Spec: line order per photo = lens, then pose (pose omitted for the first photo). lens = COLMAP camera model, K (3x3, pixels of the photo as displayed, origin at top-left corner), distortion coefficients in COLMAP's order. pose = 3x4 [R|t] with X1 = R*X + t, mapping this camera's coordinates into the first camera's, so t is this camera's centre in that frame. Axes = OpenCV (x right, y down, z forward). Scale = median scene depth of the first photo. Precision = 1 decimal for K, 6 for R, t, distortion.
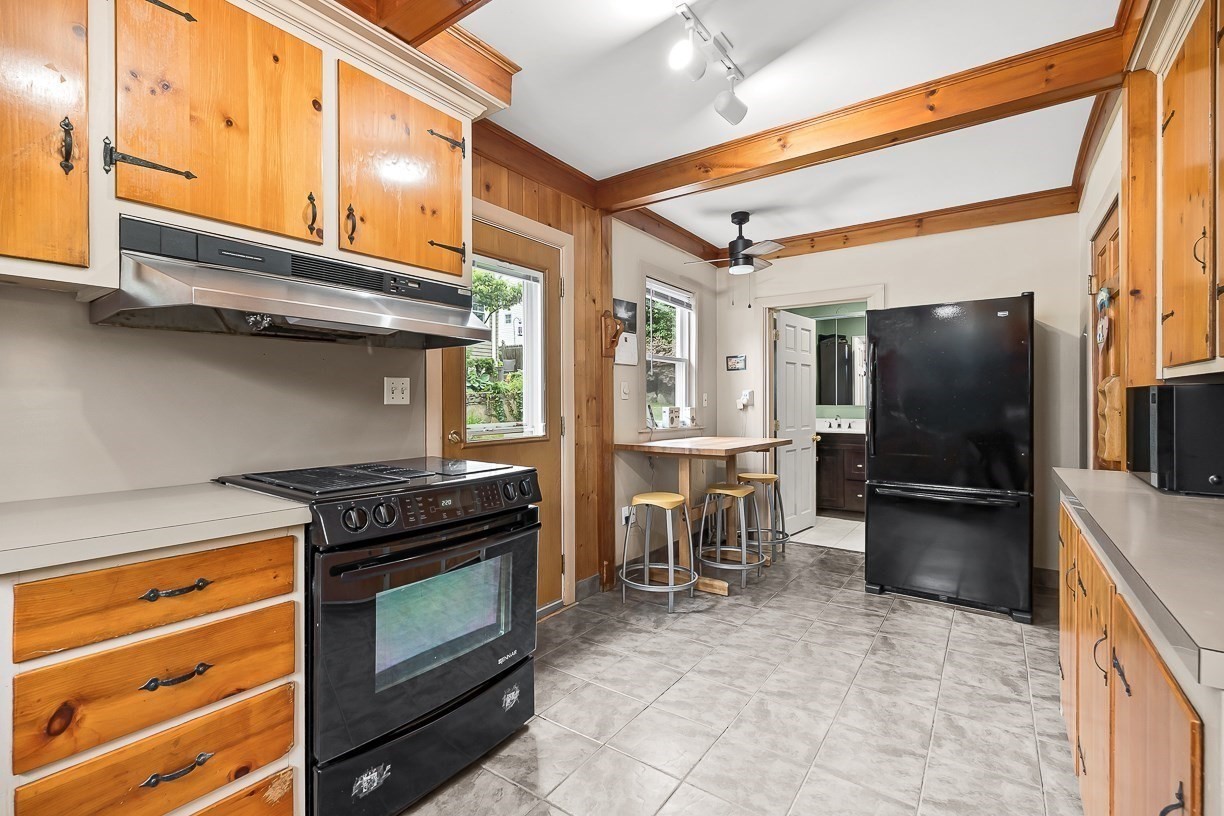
lens RADIAL K [[545.1, 0, 612.1], [0, 545.1, 401.3], [0, 0, 1]] dist [-0.008688, -0.000293]
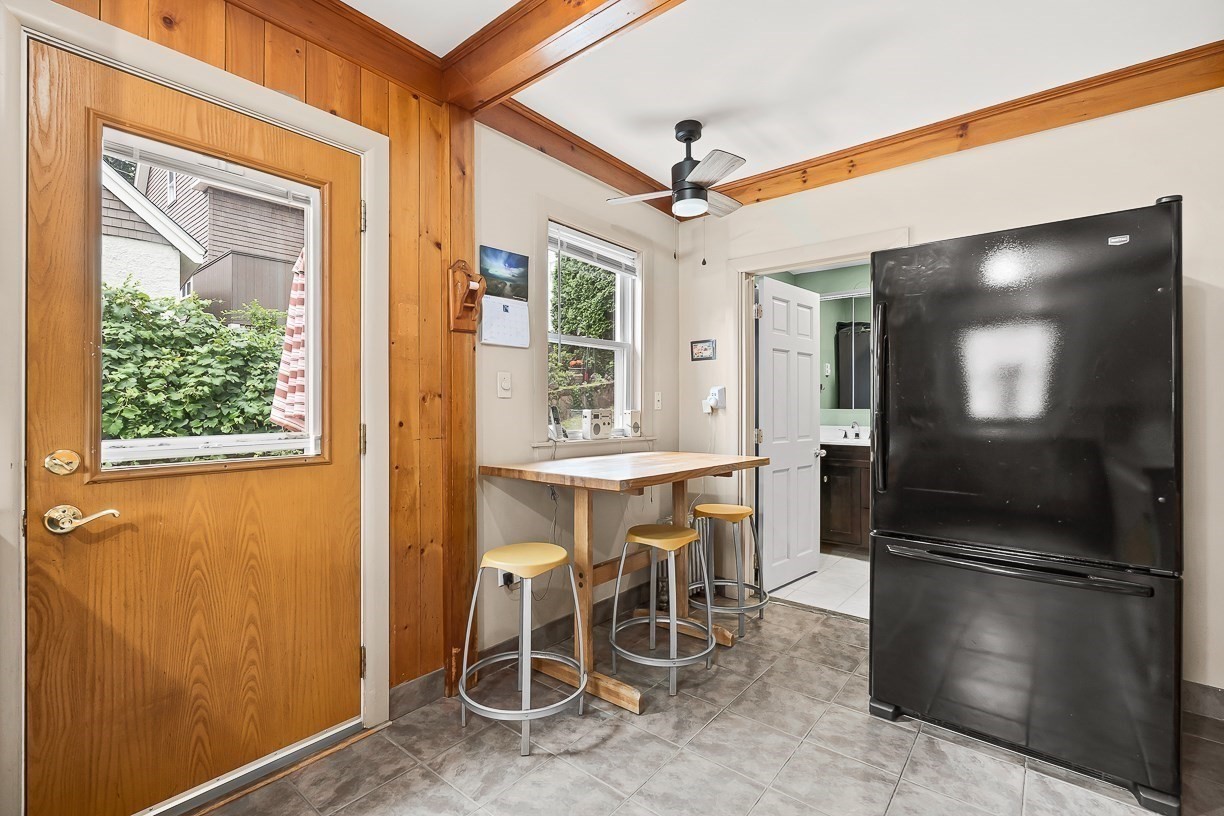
lens RADIAL K [[540.3, 0, 613.5], [0, 540.3, 404.3], [0, 0, 1]] dist [-0.007788, -0.000349]
pose [[0.997741, 0.001194, -0.067167, 0.209679], [-0.001400, 0.999994, -0.003016, 0.006221], [0.067163, 0.003104, 0.997737, 0.360987]]
